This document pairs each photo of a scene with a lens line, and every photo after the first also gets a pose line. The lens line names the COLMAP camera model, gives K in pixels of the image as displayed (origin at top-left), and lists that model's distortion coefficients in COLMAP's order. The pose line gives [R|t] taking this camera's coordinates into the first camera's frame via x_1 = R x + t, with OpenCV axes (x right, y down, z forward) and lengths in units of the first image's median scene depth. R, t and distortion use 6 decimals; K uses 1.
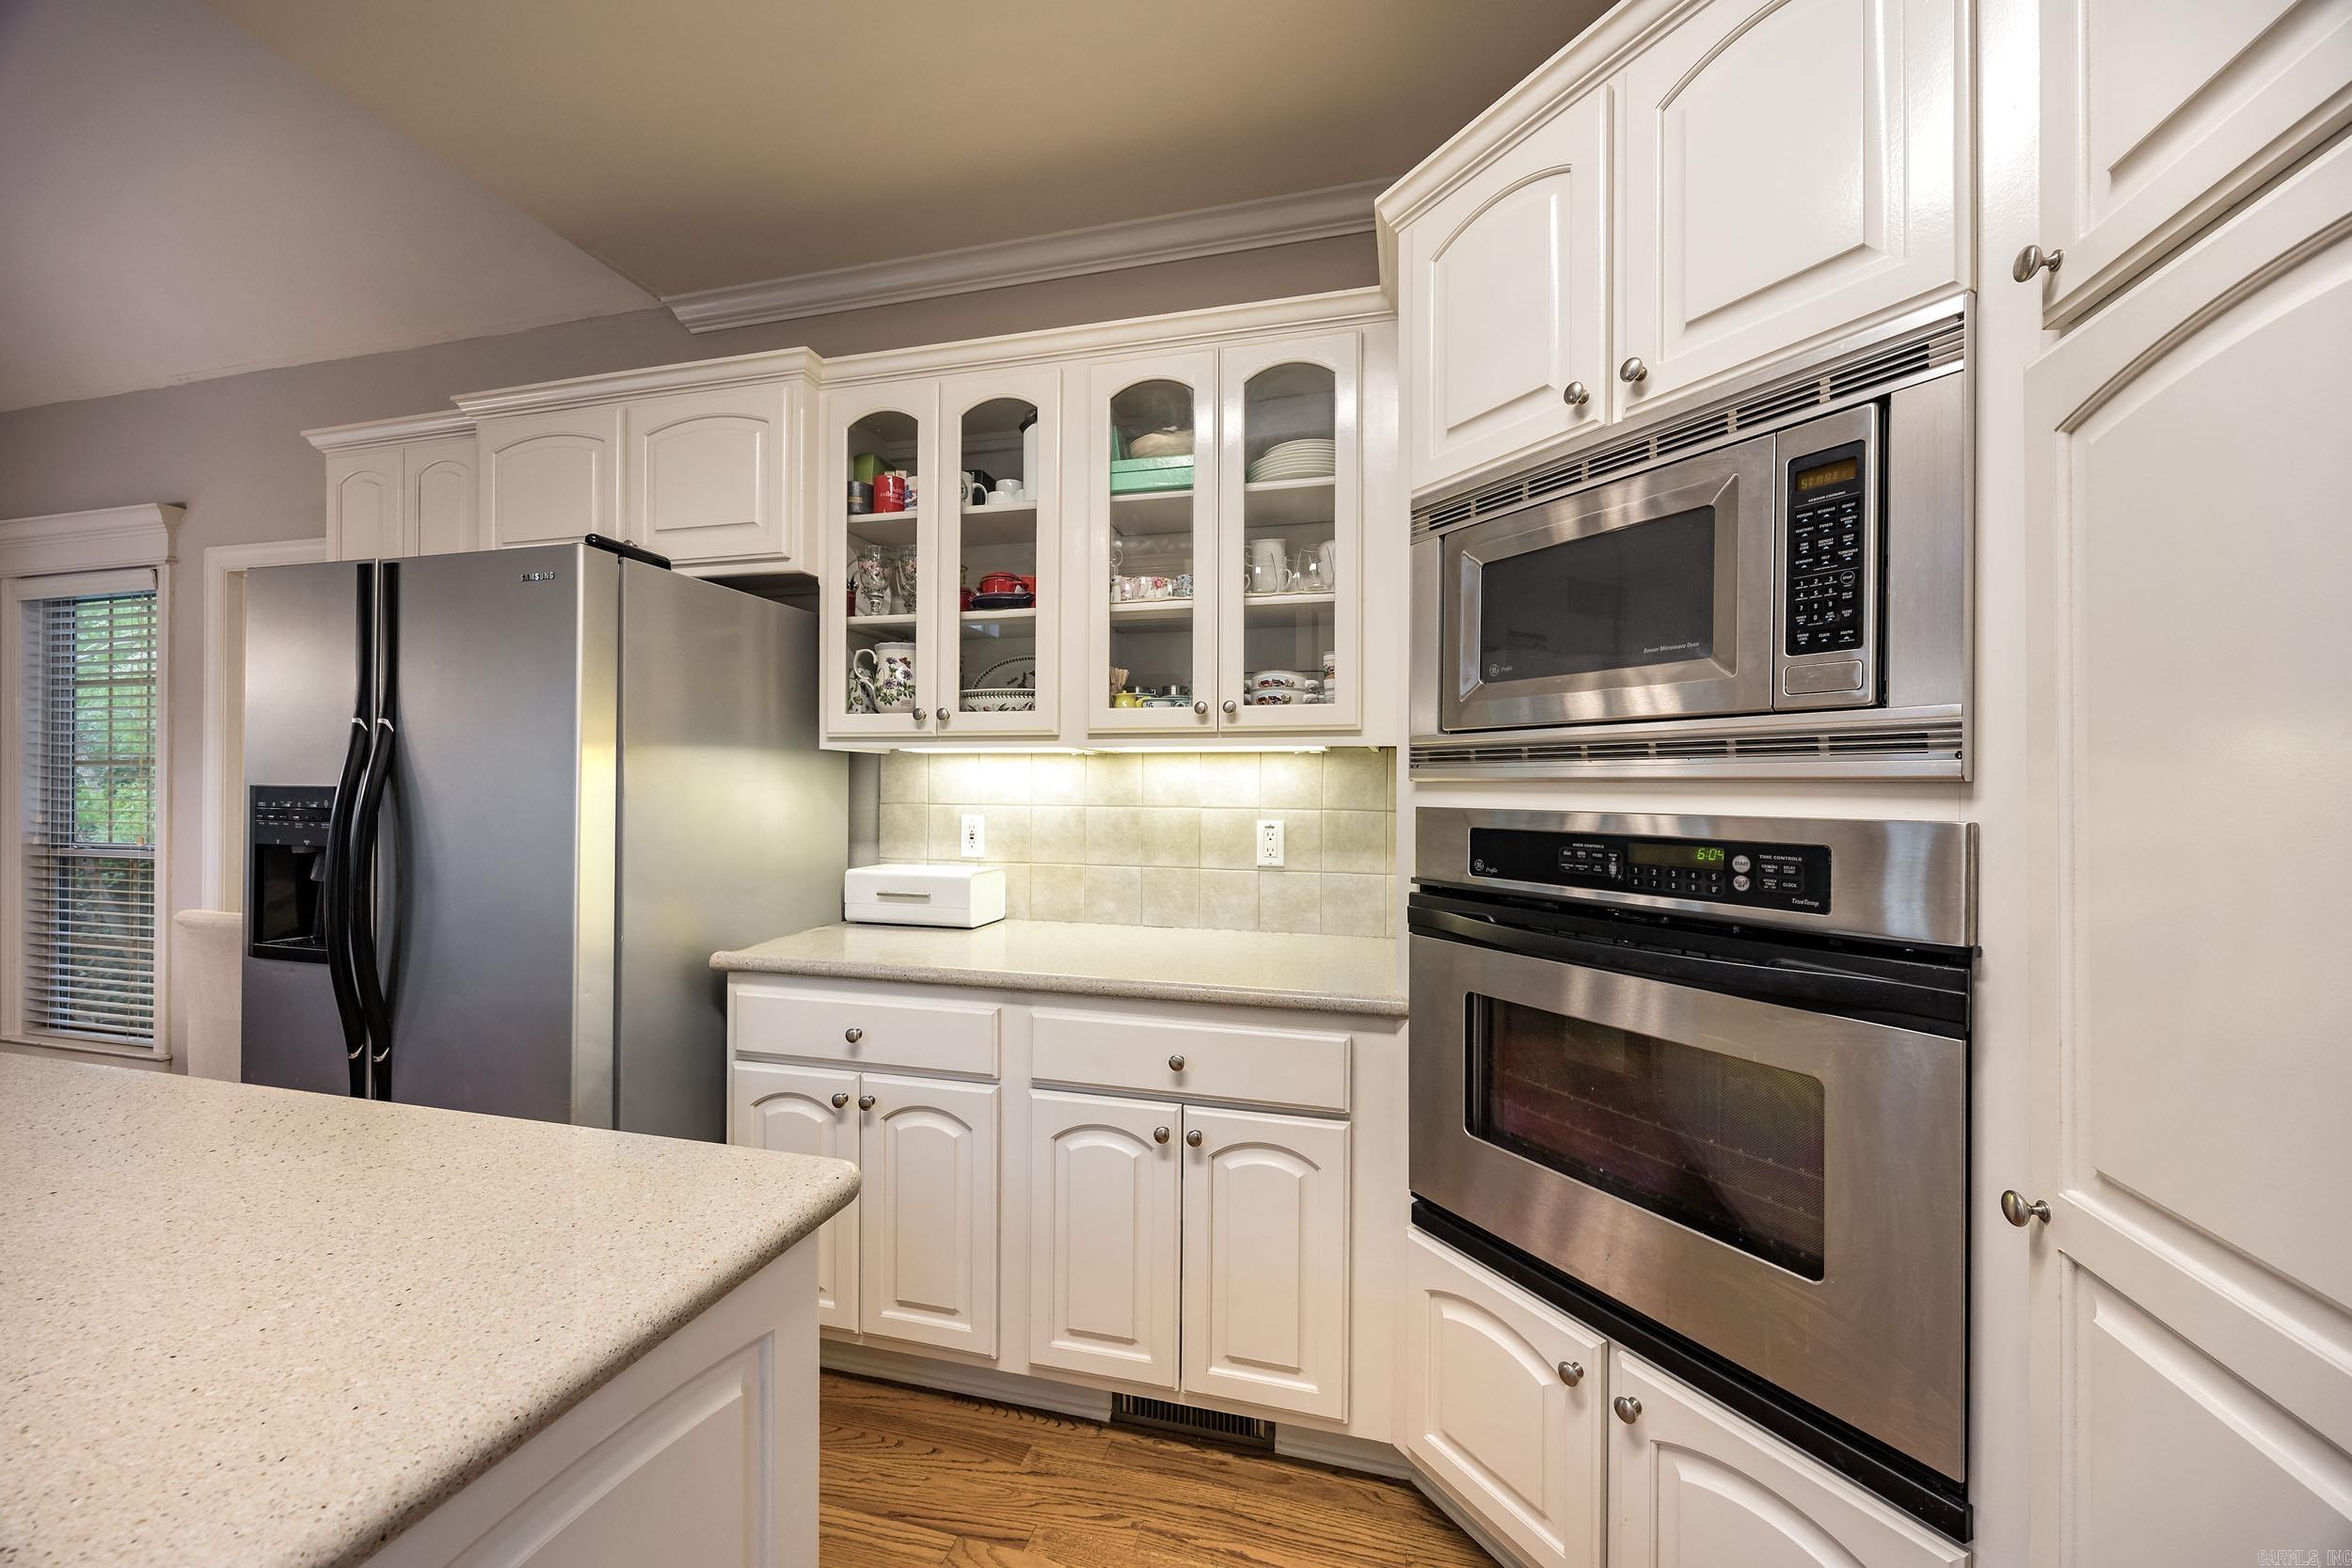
lens RADIAL K [[879.4, 0, 1176.0], [0, 879.4, 784.0], [0, 0, 1]] dist [-0.000321, 0.000071]
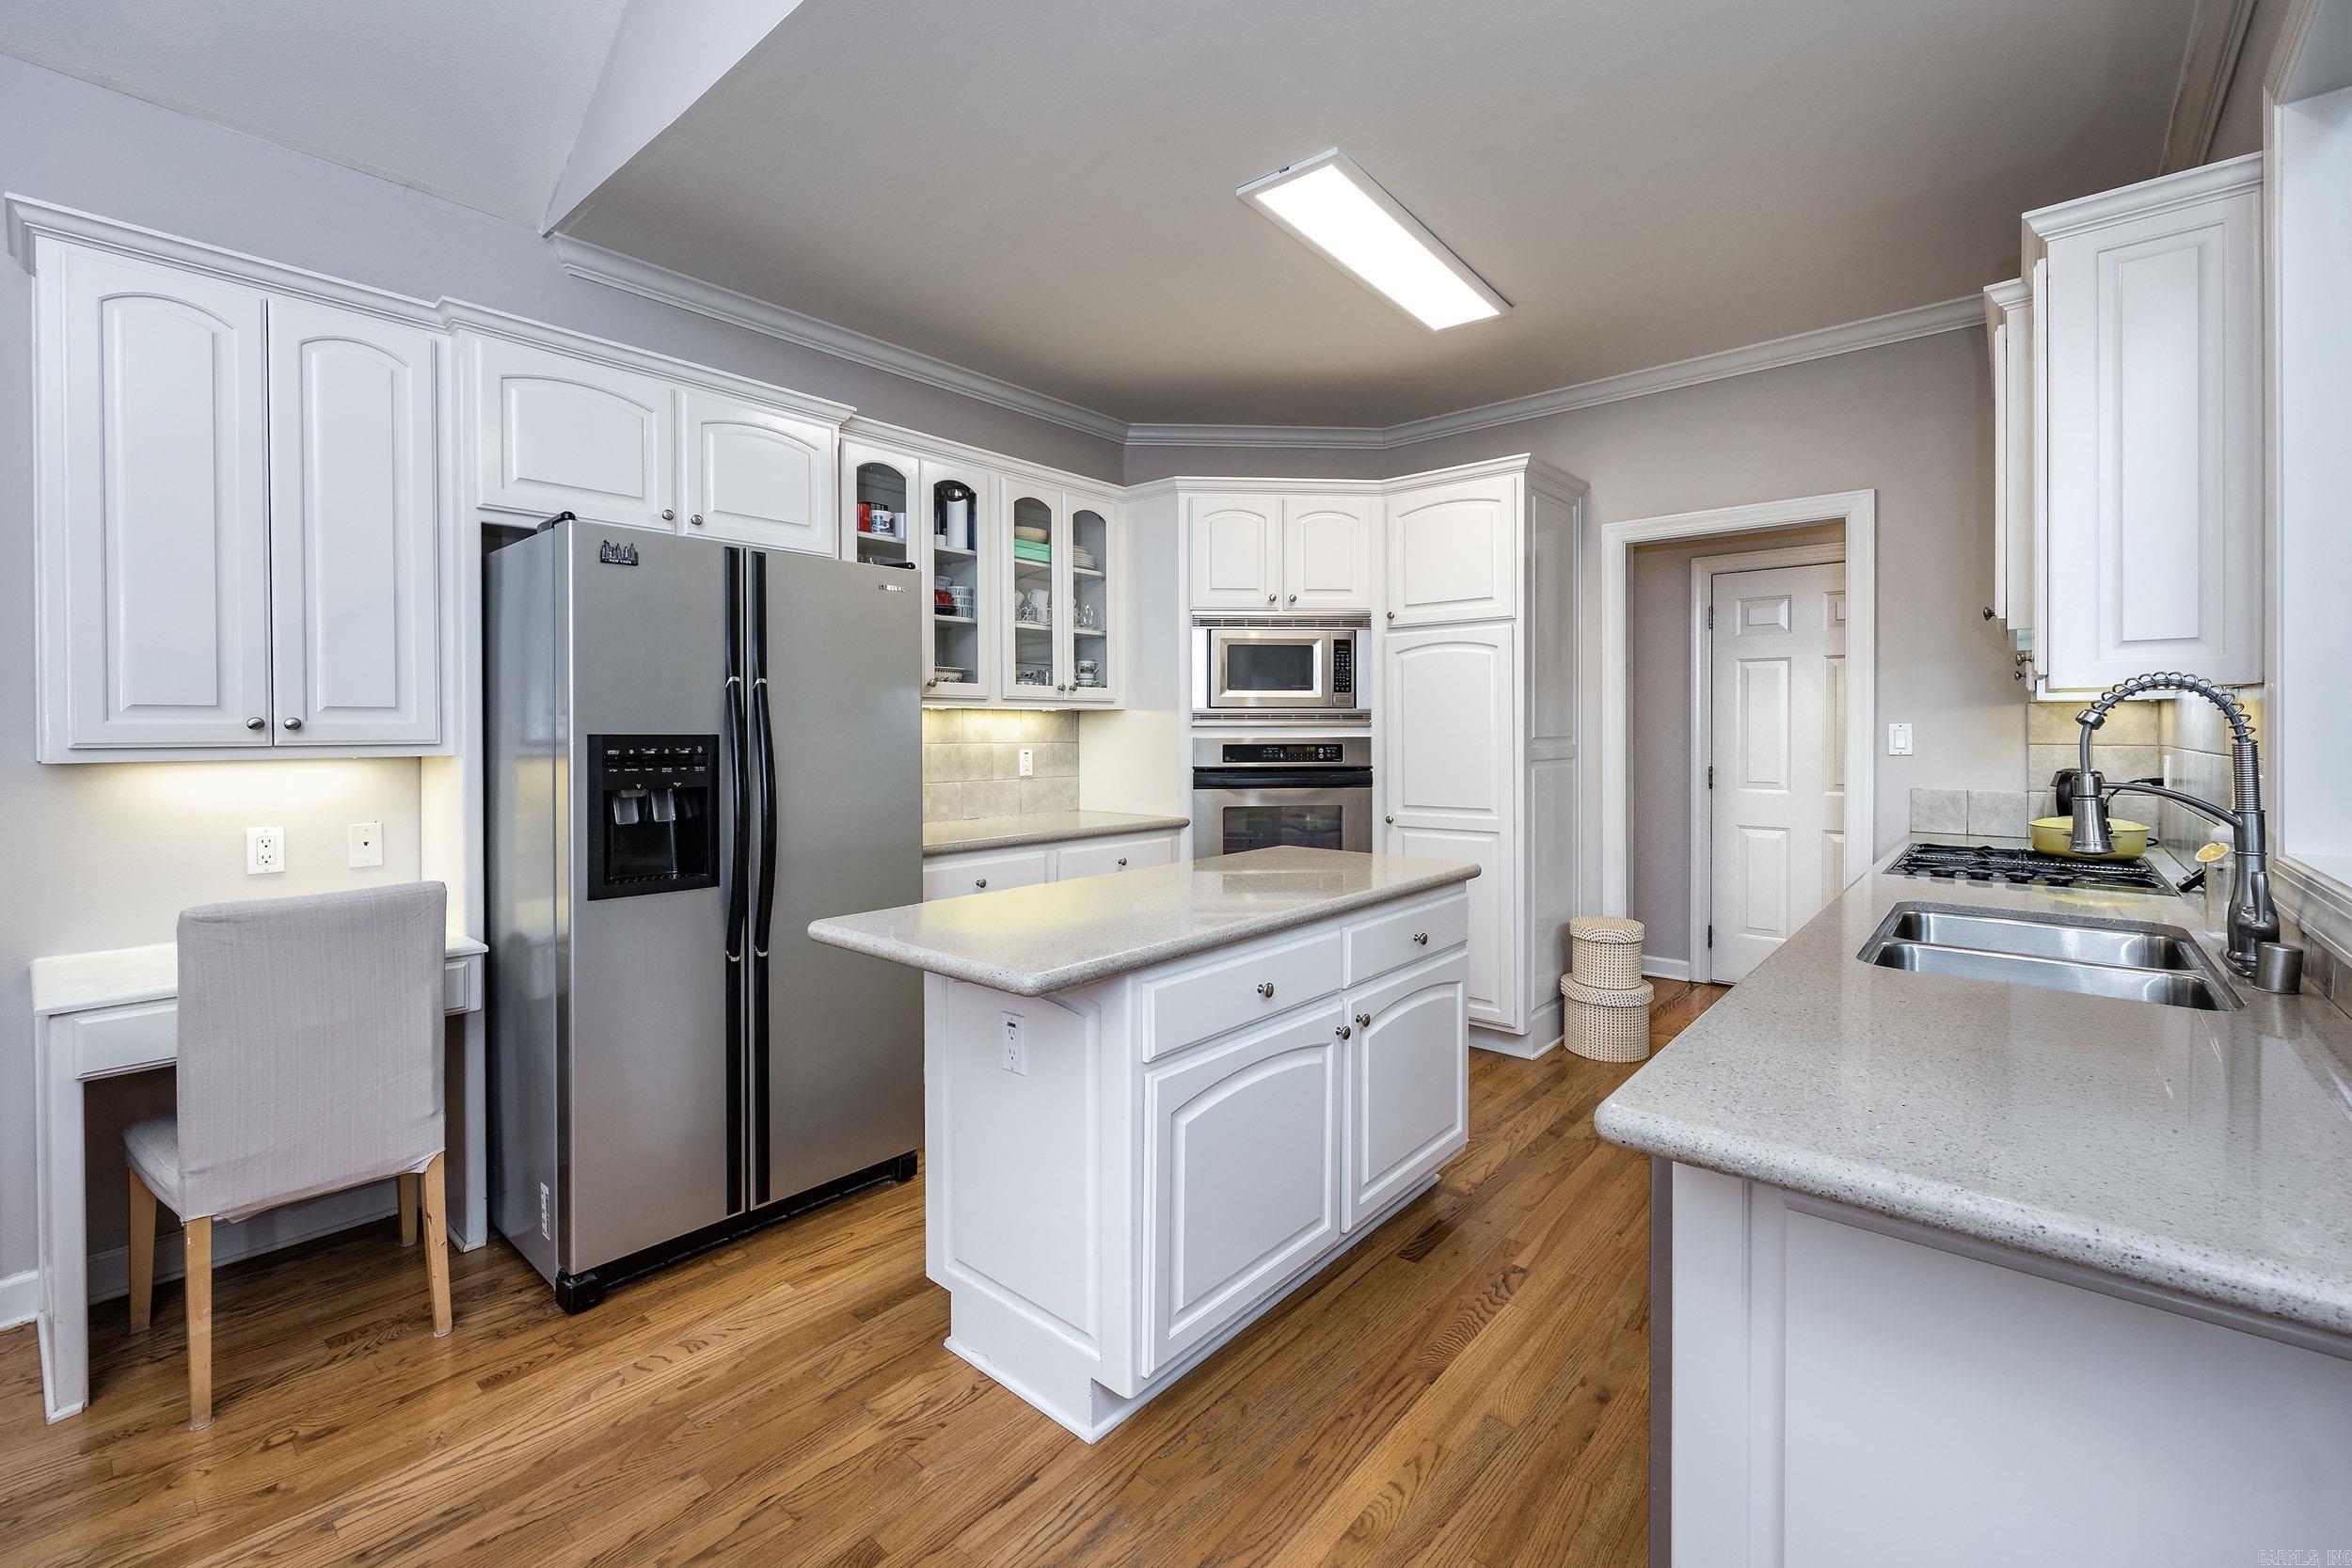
lens RADIAL K [[975.6, 0, 1157.0], [0, 975.6, 738.2], [0, 0, 1]] dist [-0.000945, -0.000014]
pose [[0.469158, -0.012927, 0.883020, -2.125473], [0.002838, 0.999910, 0.013130, -0.007228], [-0.883110, -0.003654, 0.469152, -0.172613]]
